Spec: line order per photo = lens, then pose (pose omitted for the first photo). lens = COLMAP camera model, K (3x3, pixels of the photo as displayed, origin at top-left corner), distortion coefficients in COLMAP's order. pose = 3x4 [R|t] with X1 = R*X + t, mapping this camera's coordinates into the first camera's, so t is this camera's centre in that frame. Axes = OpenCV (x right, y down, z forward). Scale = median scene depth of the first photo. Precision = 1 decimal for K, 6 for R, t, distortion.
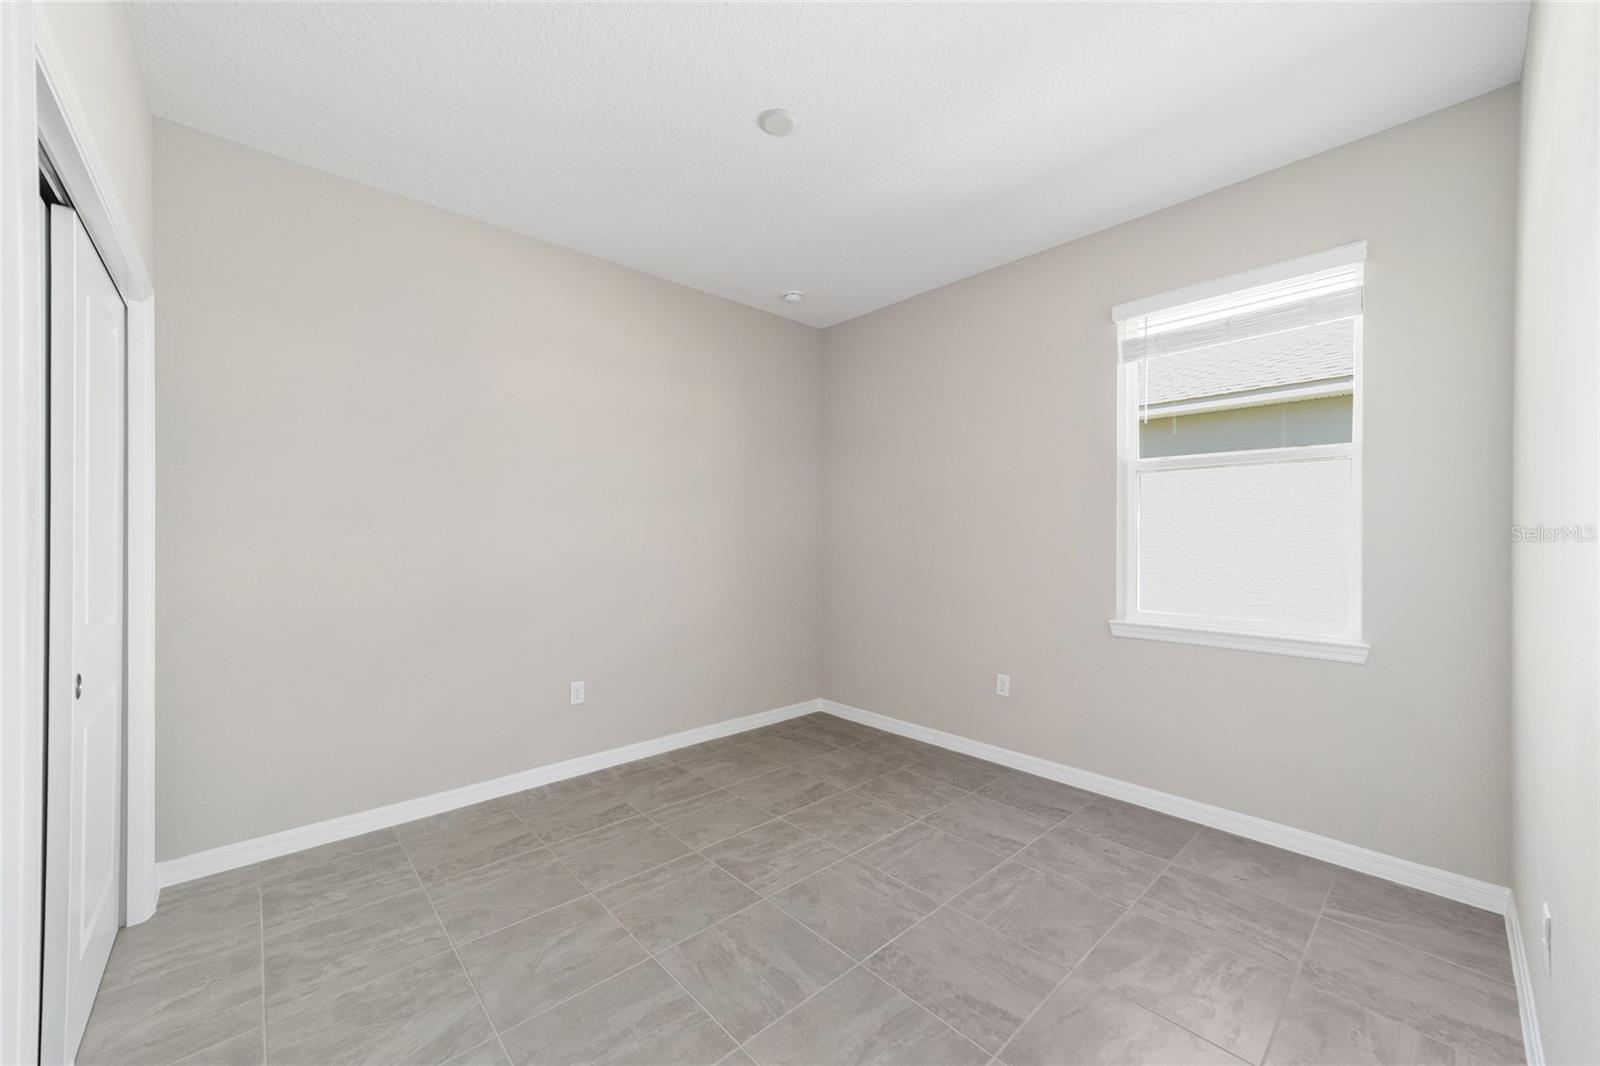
lens RADIAL K [[609.1, 0, 801.0], [0, 609.1, 536.3], [0, 0, 1]] dist [-0.000059, -0.000006]
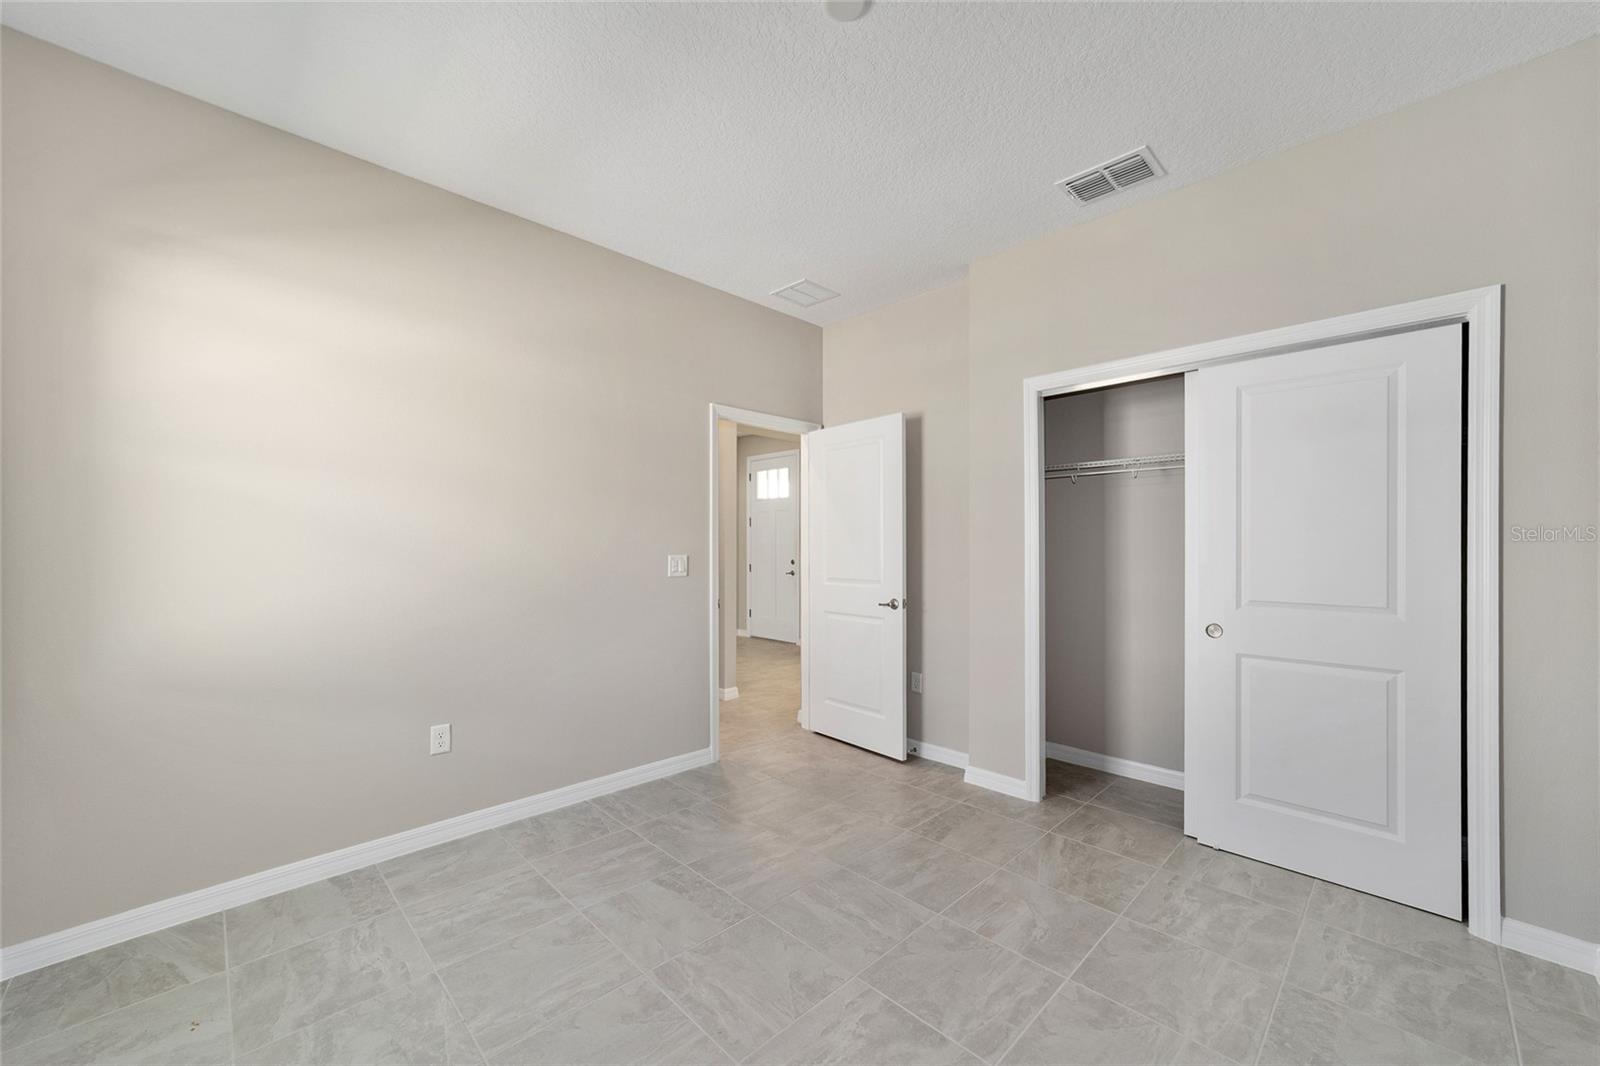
lens RADIAL K [[609.1, 0, 799.5], [0, 609.1, 539.6], [0, 0, 1]] dist [-0.000059, -0.000006]
pose [[-0.999456, -0.002461, -0.032899, 0.048793], [-0.002248, 0.999976, -0.006502, -0.002004], [0.032914, -0.006425, -0.999438, 1.920407]]
